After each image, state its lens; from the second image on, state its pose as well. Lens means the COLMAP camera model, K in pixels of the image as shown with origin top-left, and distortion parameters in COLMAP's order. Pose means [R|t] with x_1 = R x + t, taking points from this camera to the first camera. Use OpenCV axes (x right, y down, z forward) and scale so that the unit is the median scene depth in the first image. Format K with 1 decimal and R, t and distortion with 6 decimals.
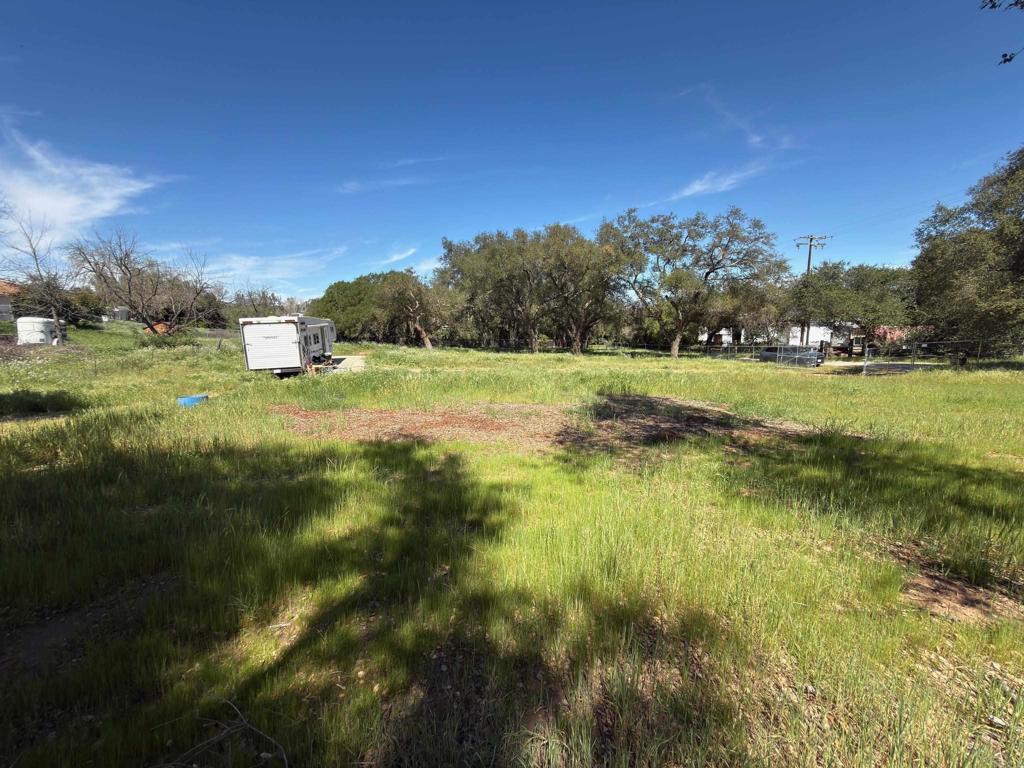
lens RADIAL K [[407.8, 0, 510.5], [0, 407.8, 381.0], [0, 0, 1]] dist [-0.001496, 0.000965]
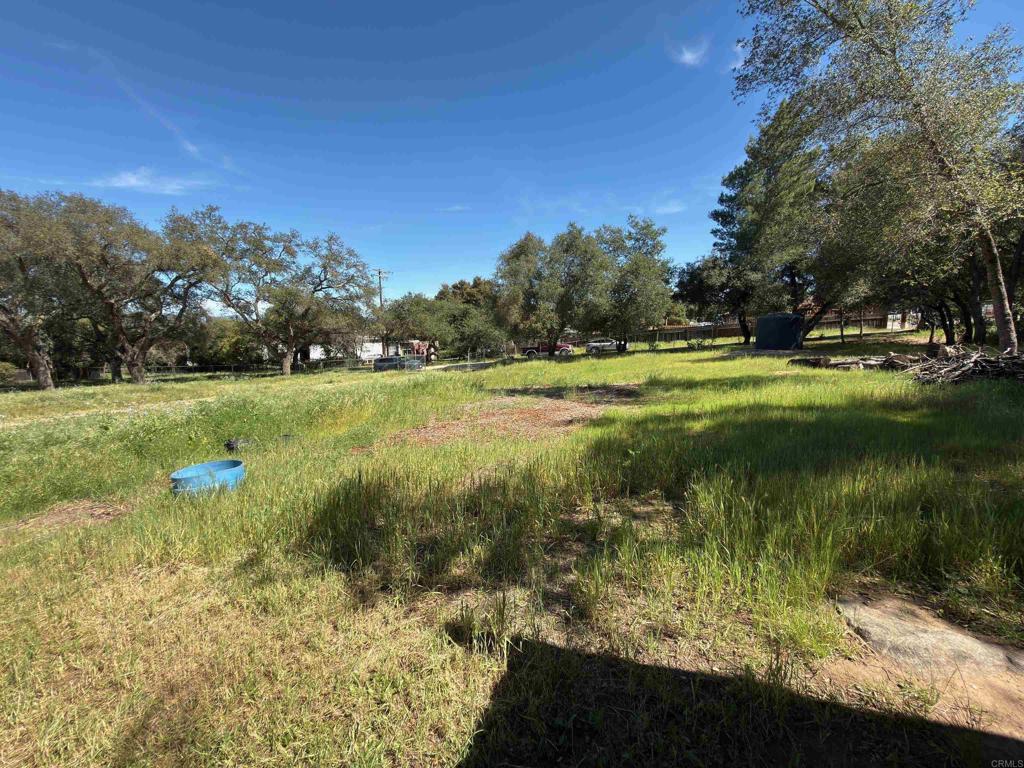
lens RADIAL K [[407.8, 0, 512.7], [0, 407.8, 382.1], [0, 0, 1]] dist [-0.001496, 0.000965]
pose [[0.452926, -0.096818, 0.886276, -0.213644], [0.136495, 0.989897, 0.038382, -0.006521], [-0.881038, 0.103588, 0.461565, 0.097168]]
